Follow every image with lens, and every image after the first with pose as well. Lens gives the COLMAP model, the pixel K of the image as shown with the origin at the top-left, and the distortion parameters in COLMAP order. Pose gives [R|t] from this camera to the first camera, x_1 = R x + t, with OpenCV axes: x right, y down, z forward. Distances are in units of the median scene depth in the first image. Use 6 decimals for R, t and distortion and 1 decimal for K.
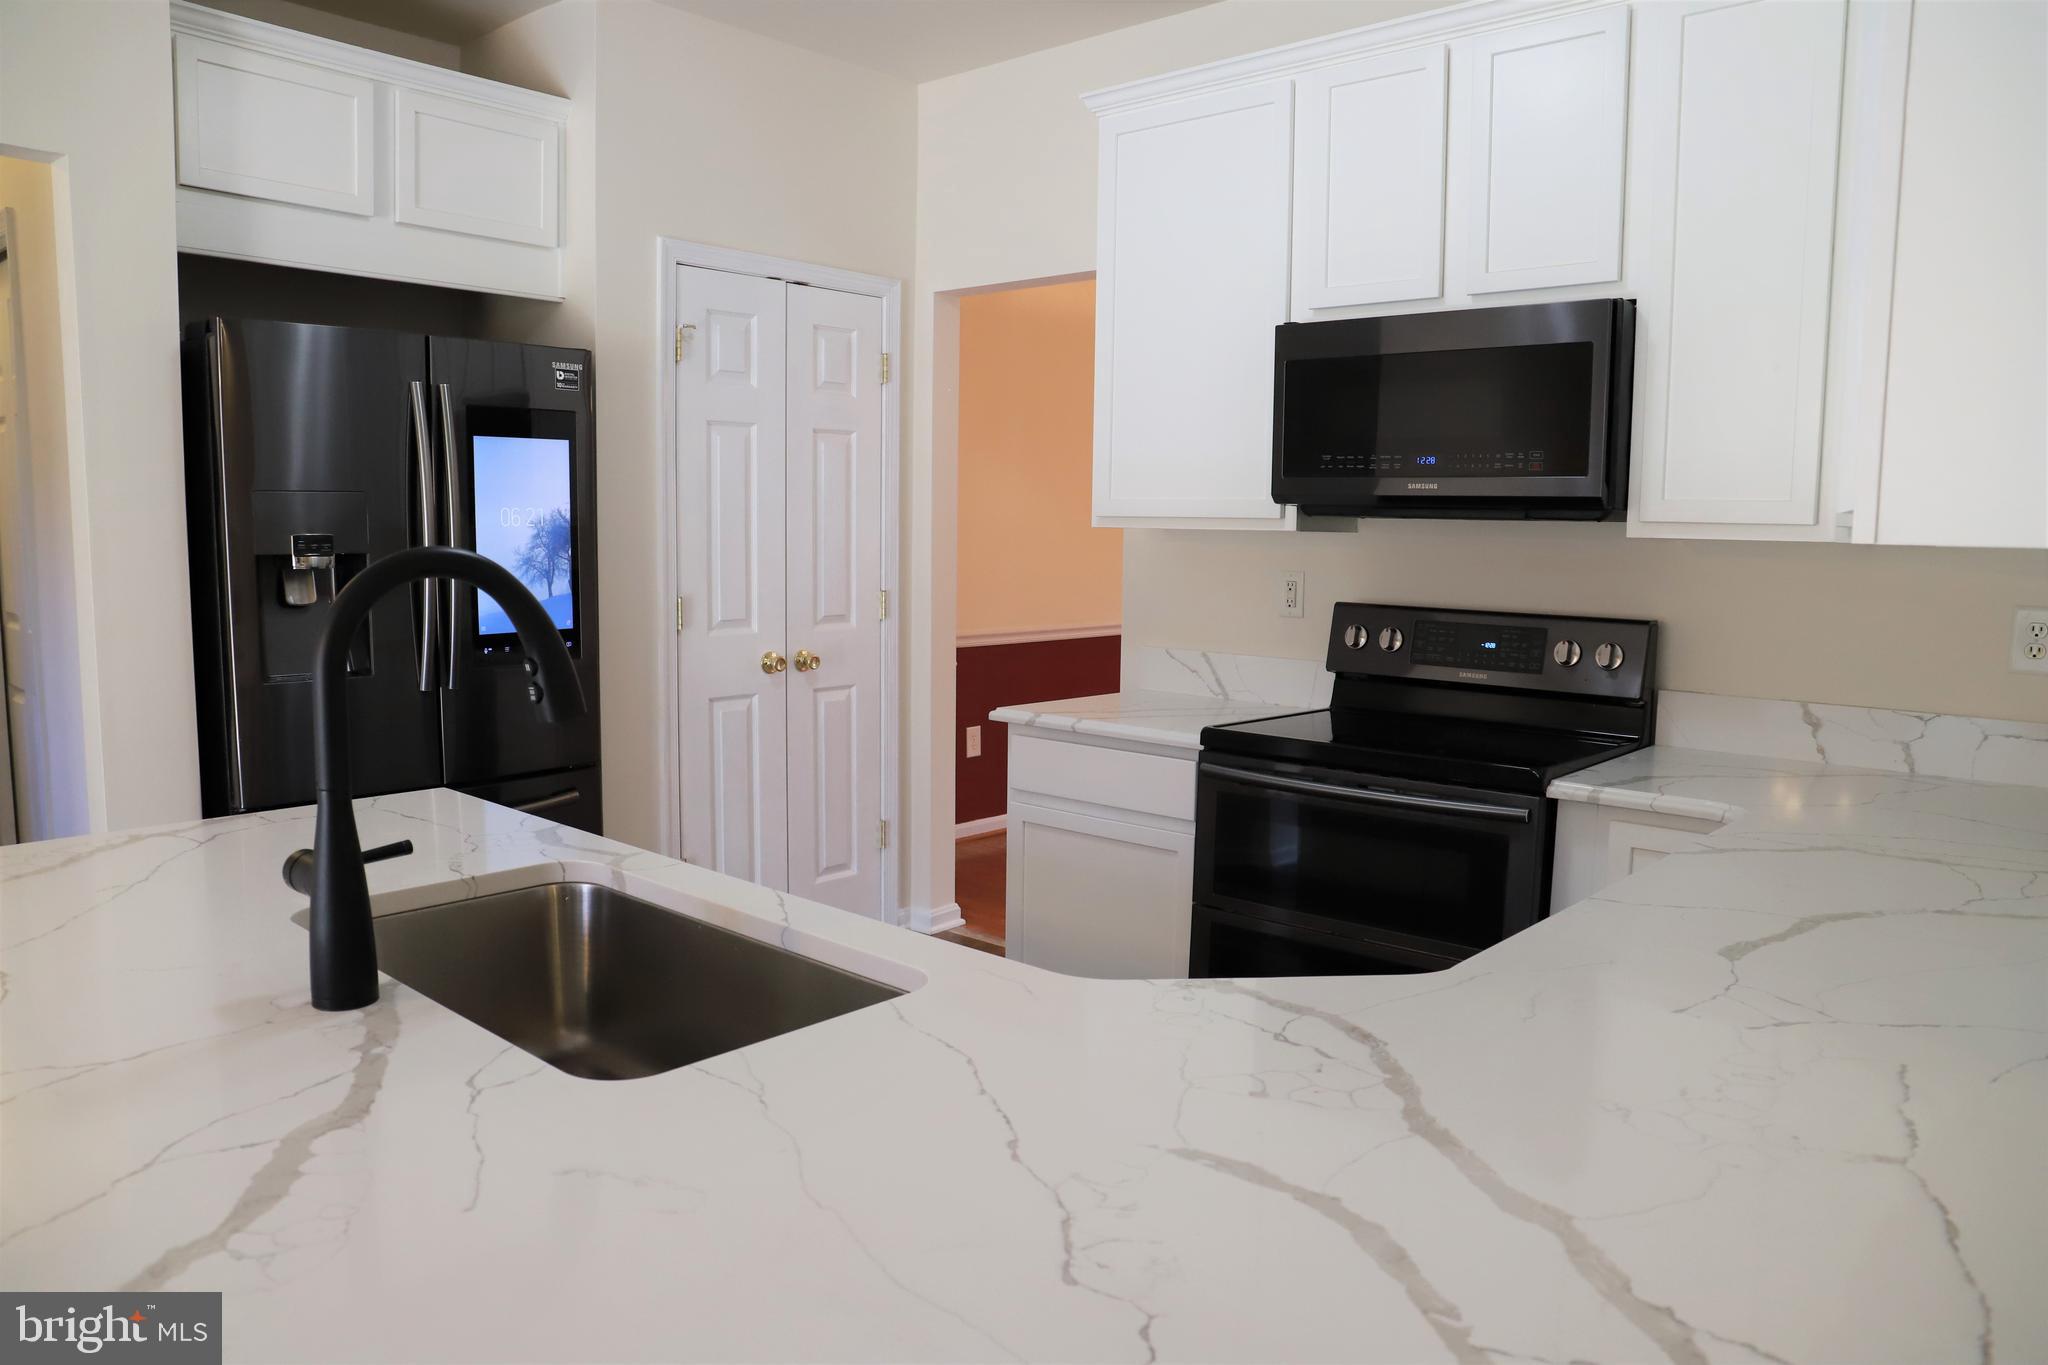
lens RADIAL K [[1396.3, 0, 1031.7], [0, 1396.3, 679.7], [0, 0, 1]] dist [-0.136904, 0.091219]
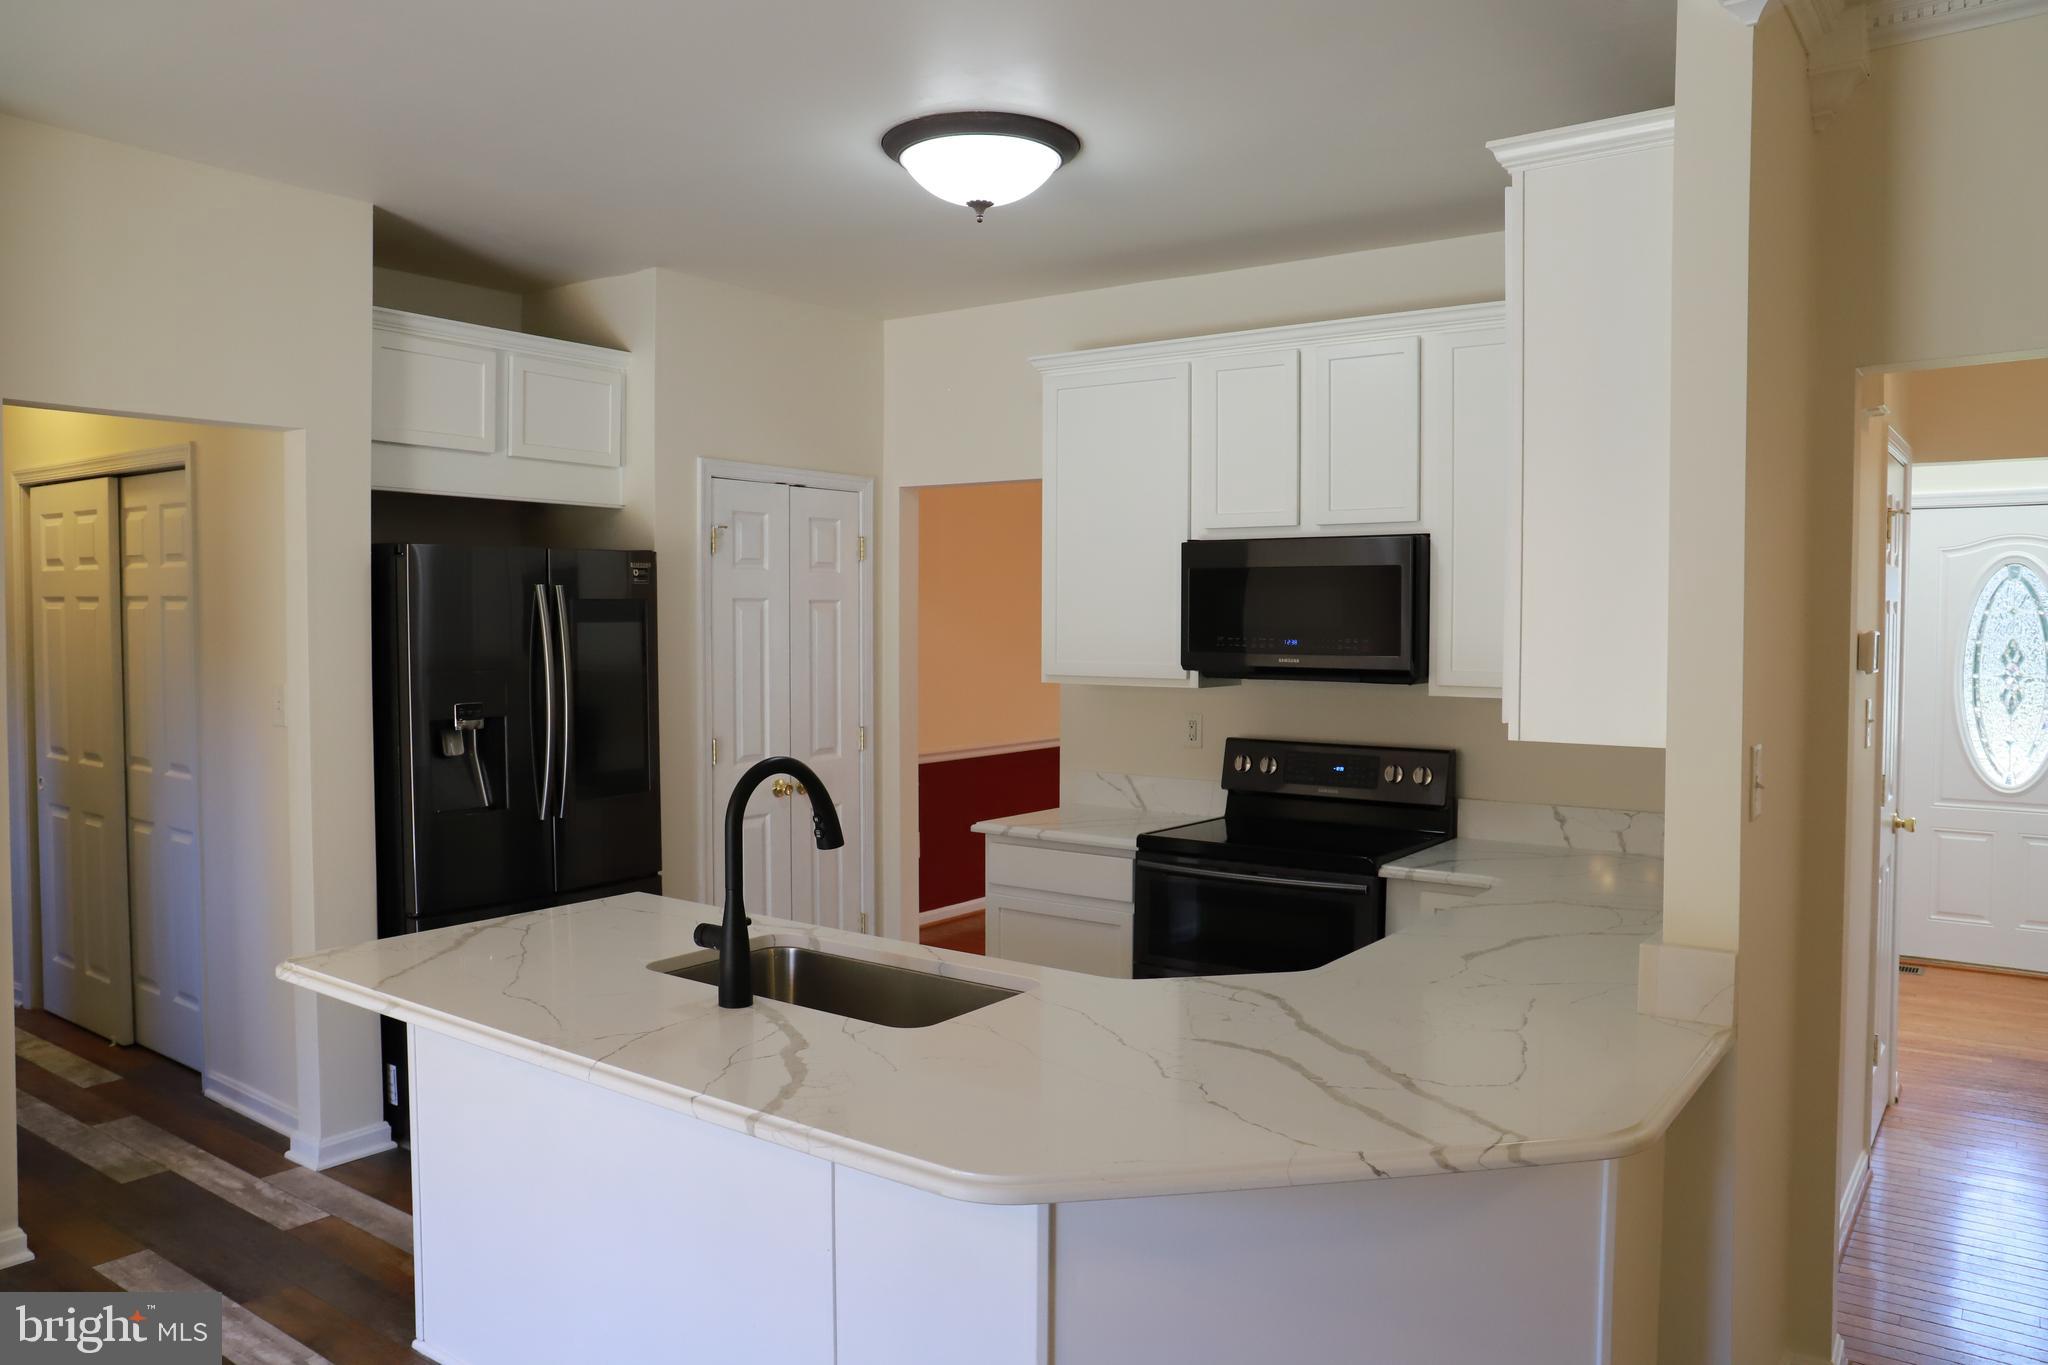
lens RADIAL K [[1437.0, 0, 1028.5], [0, 1437.0, 672.6], [0, 0, 1]] dist [-0.102812, 0.002187]
pose [[0.995073, -0.015635, 0.097907, -0.111128], [0.022481, 0.997348, -0.069219, -0.027072], [-0.096565, 0.071079, 0.992785, -0.380802]]
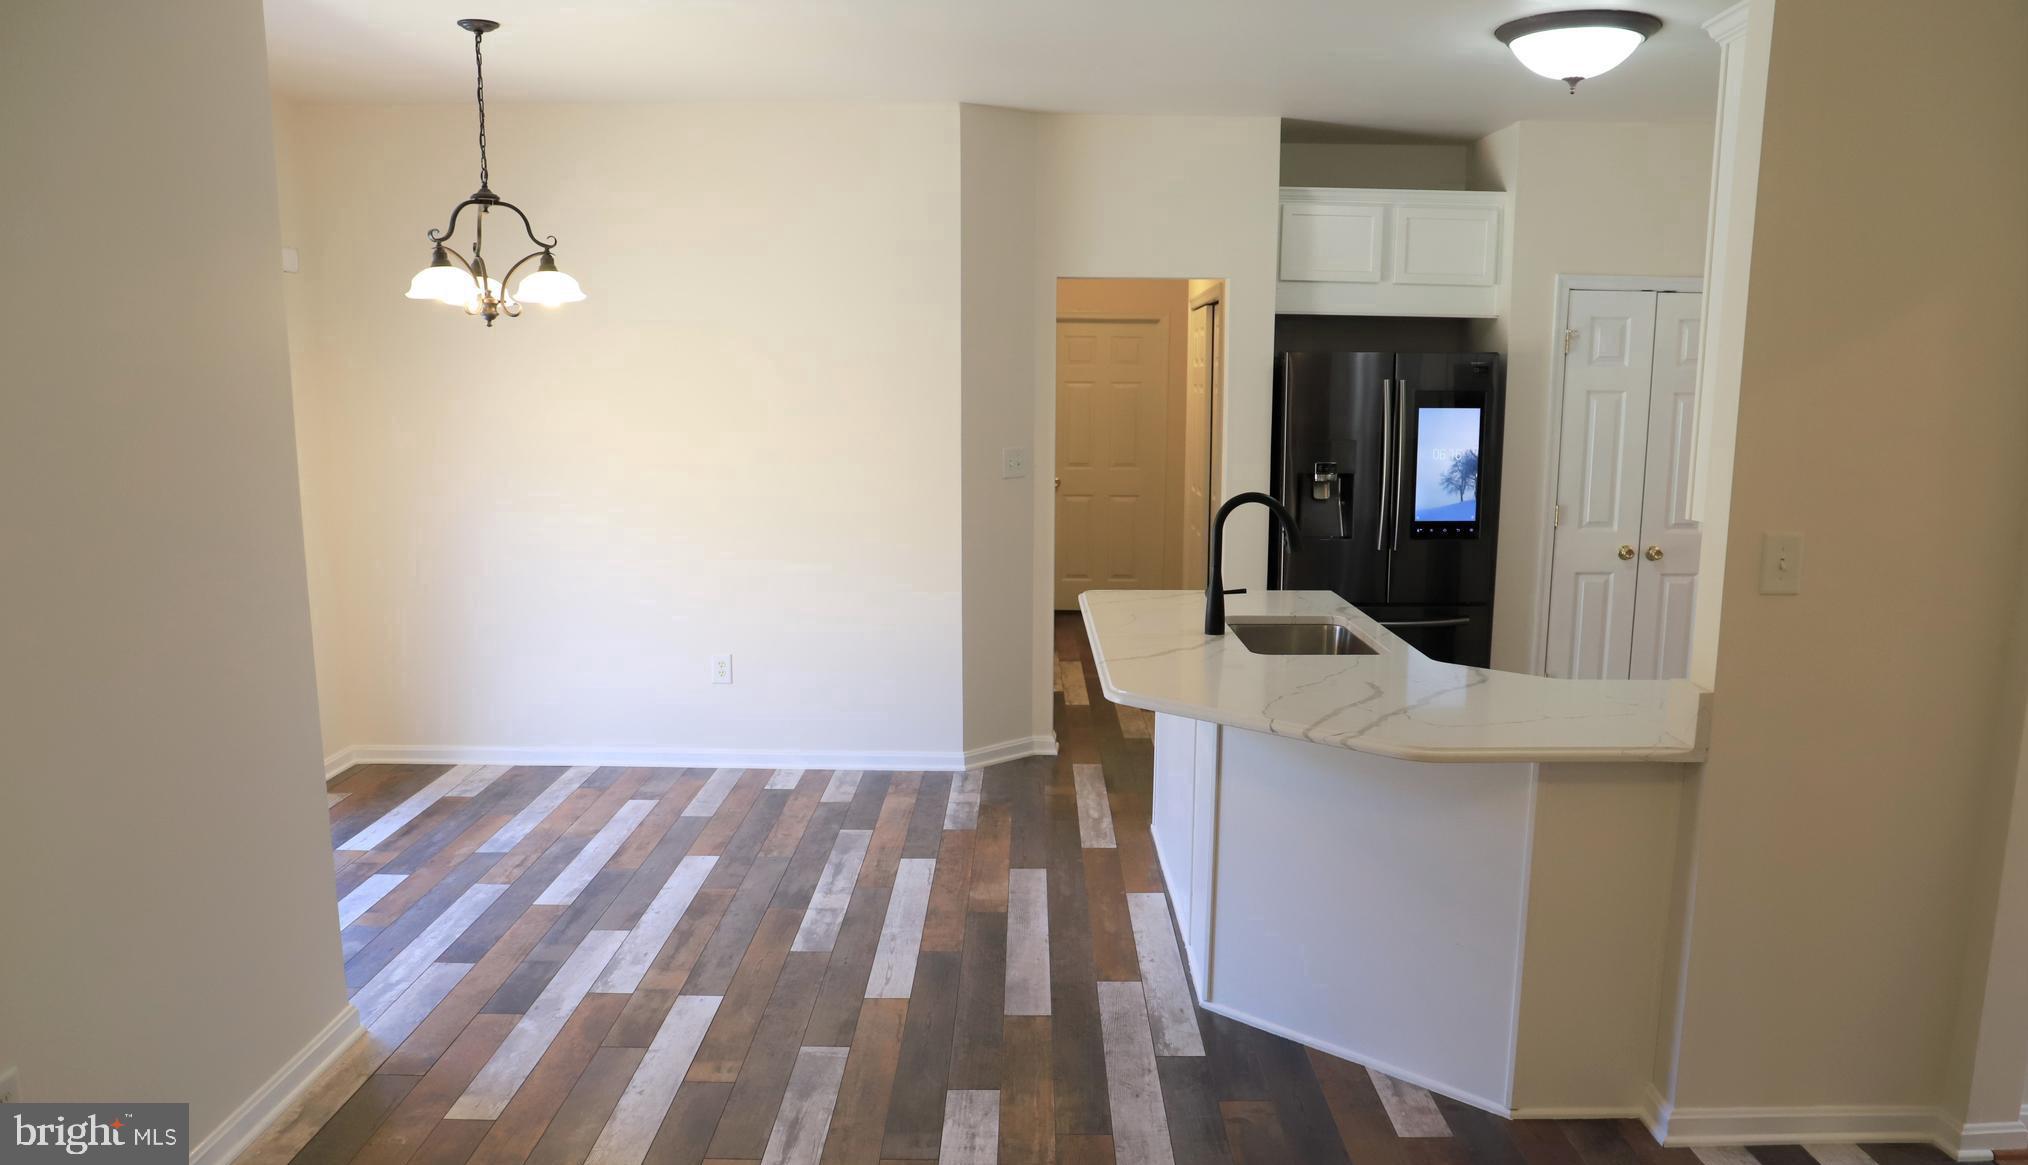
lens RADIAL K [[1463.8, 0, 1016.2], [0, 1463.8, 668.8], [0, 0, 1]] dist [-0.083161, -0.000018]
pose [[0.660497, 0.130886, -0.739333, 0.665273], [-0.076566, 0.991297, 0.107090, -0.005292], [0.746915, -0.014125, 0.664770, -0.631302]]
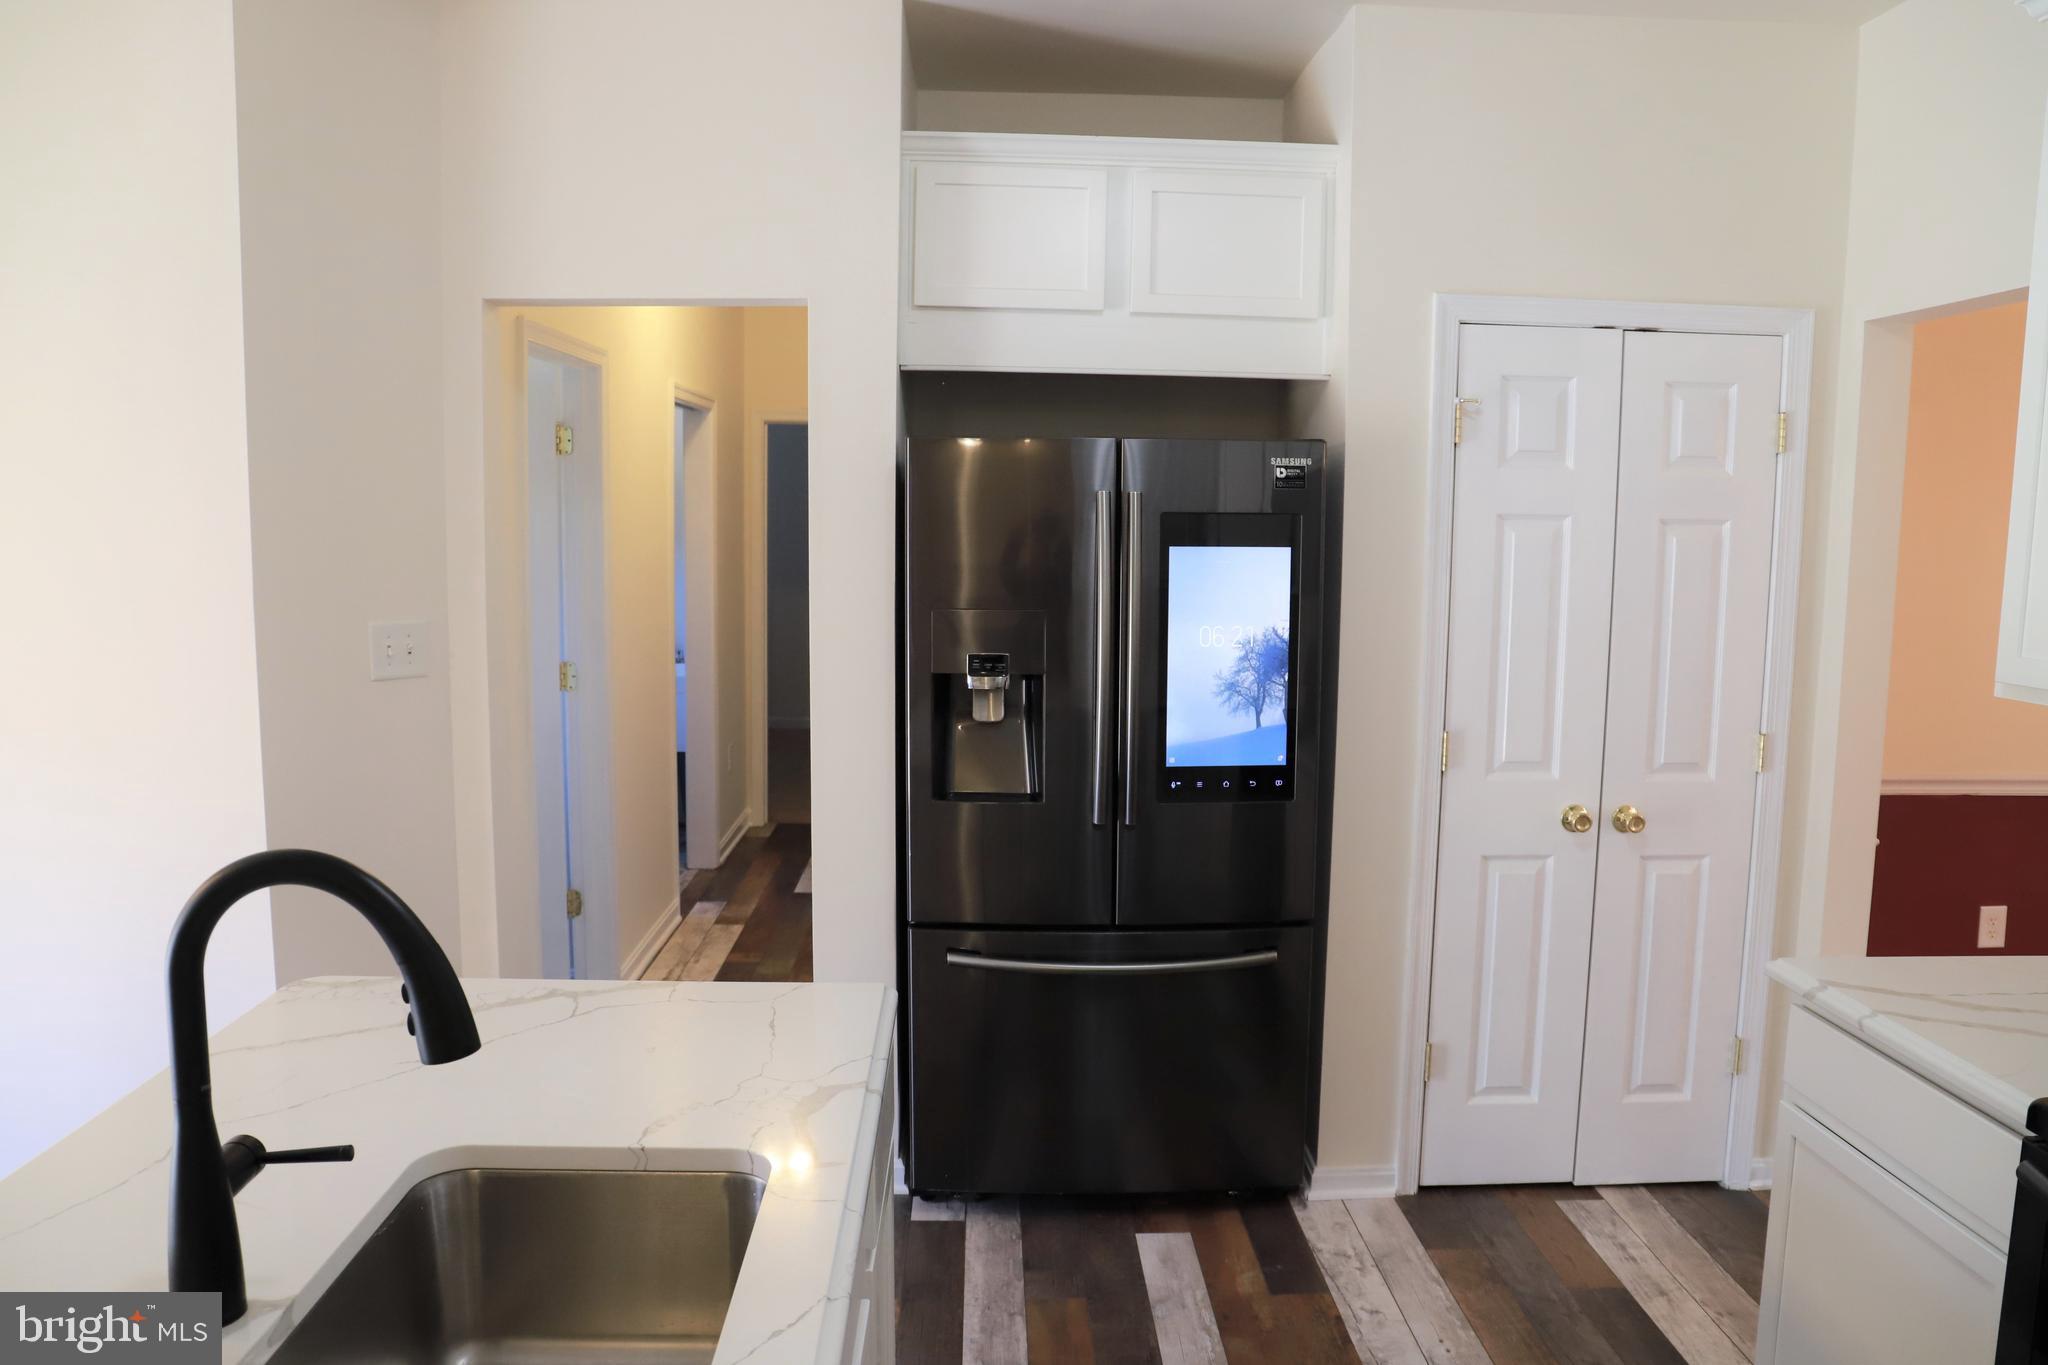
lens RADIAL K [[1396.3, 0, 1031.7], [0, 1396.3, 679.7], [0, 0, 1]] dist [-0.136904, 0.091219]
pose [[0.684781, 0.074575, -0.724923, 0.194261], [-0.082914, 0.996264, 0.024167, -0.104006], [0.724017, 0.043557, 0.688406, 0.301860]]
